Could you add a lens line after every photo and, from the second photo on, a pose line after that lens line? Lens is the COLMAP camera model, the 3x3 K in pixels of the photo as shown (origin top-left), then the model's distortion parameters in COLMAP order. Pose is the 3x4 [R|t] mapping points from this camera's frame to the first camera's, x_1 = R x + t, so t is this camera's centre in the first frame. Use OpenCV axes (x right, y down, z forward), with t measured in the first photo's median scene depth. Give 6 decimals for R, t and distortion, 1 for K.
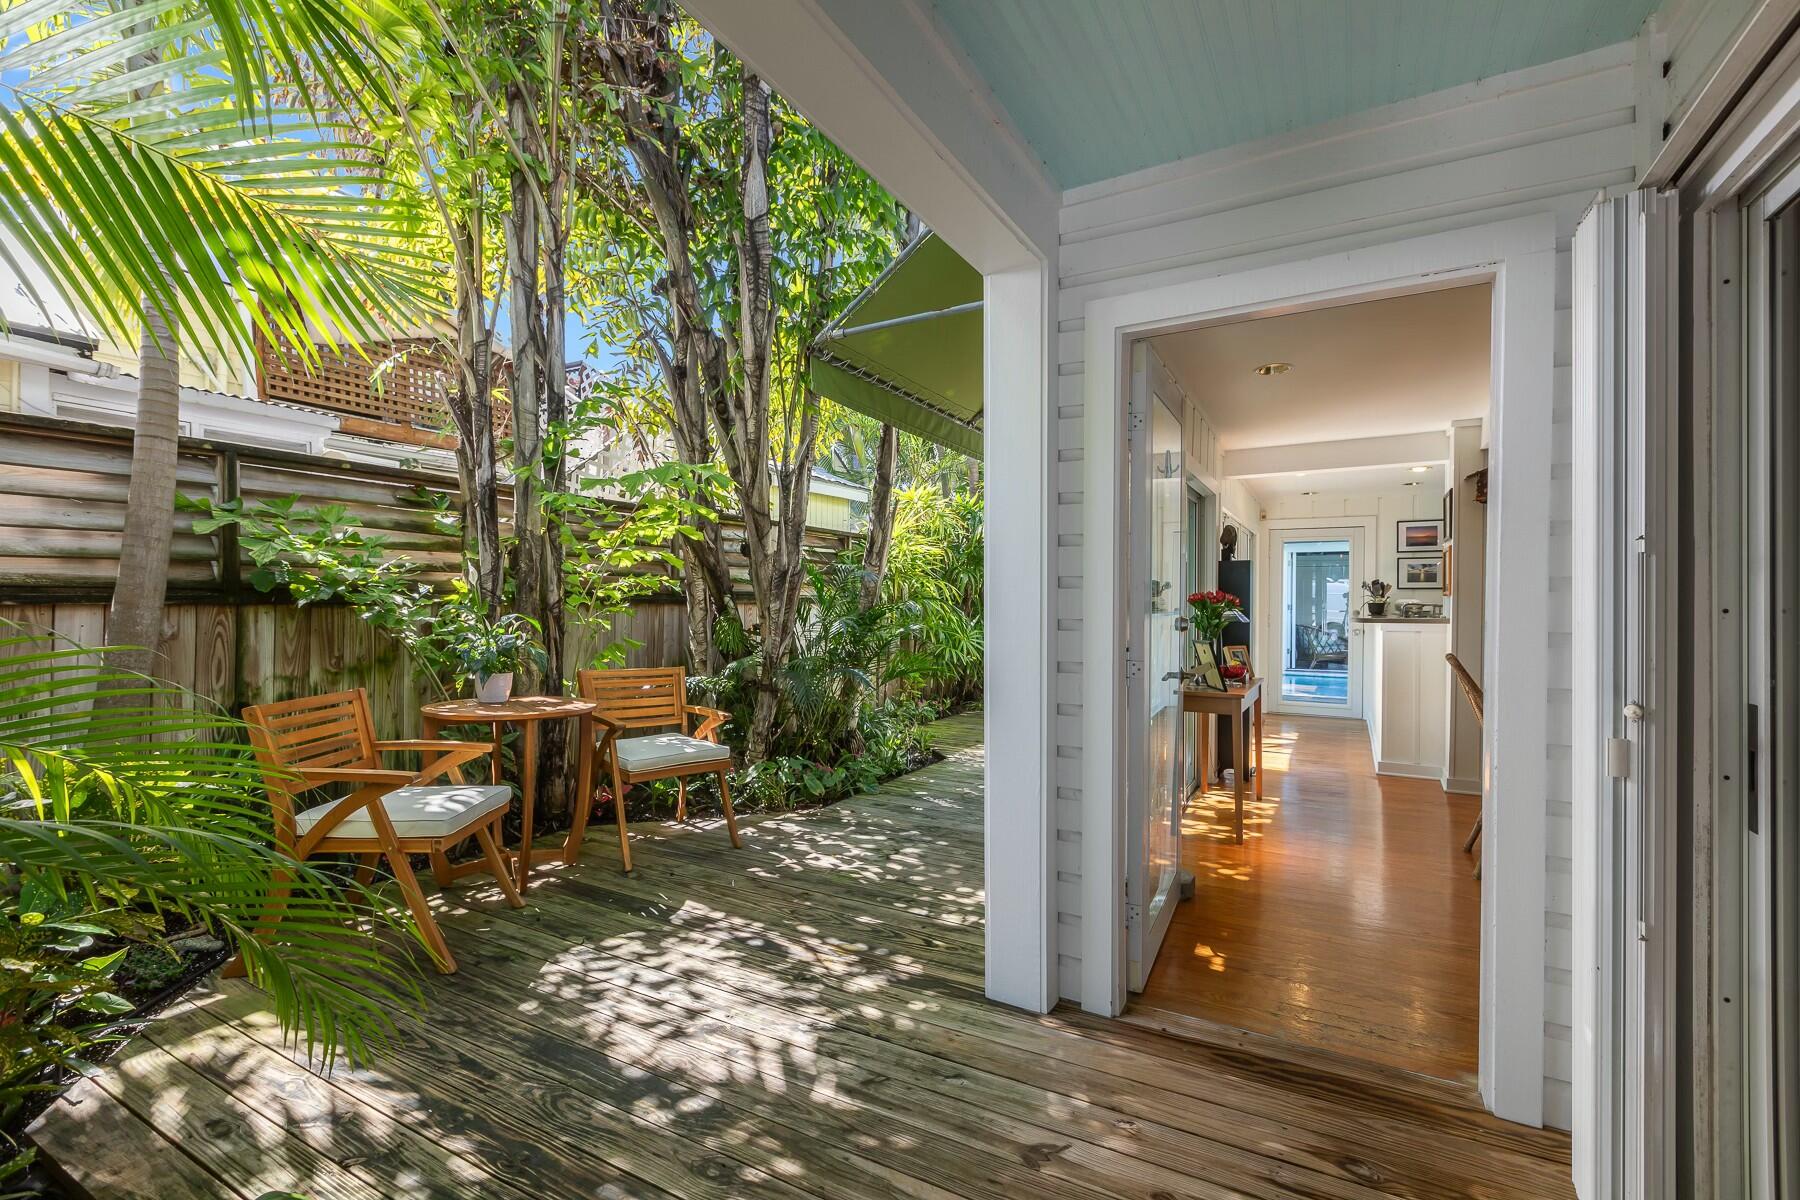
lens RADIAL K [[803.8, 0, 887.6], [0, 803.8, 596.0], [0, 0, 1]] dist [-0.013350, 0.000074]
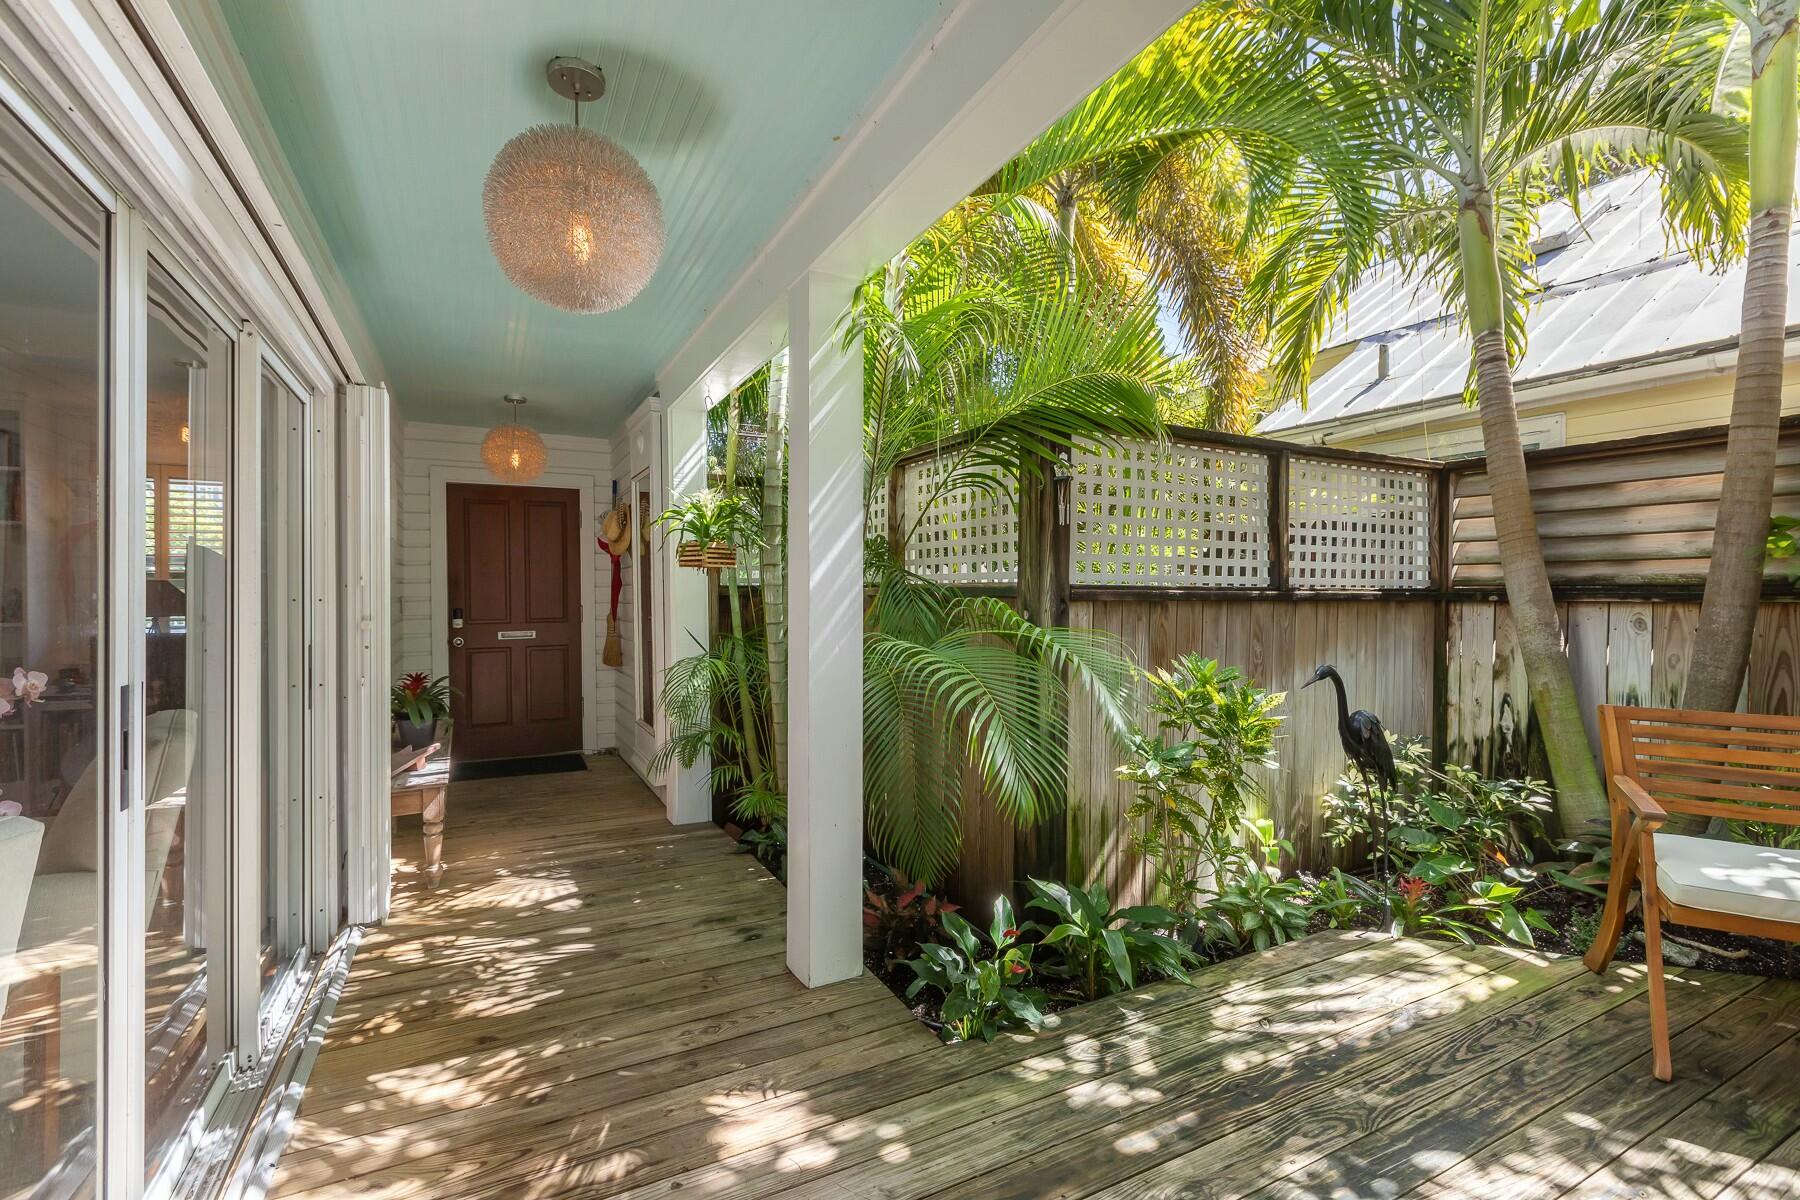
lens RADIAL K [[803.8, 0, 892.4], [0, 803.8, 597.6], [0, 0, 1]] dist [-0.013350, 0.000074]
pose [[-0.542307, -0.000558, -0.840180, 0.552937], [-0.012114, 0.999901, 0.007155, 0.012478], [0.840093, 0.014058, -0.542260, 0.851642]]
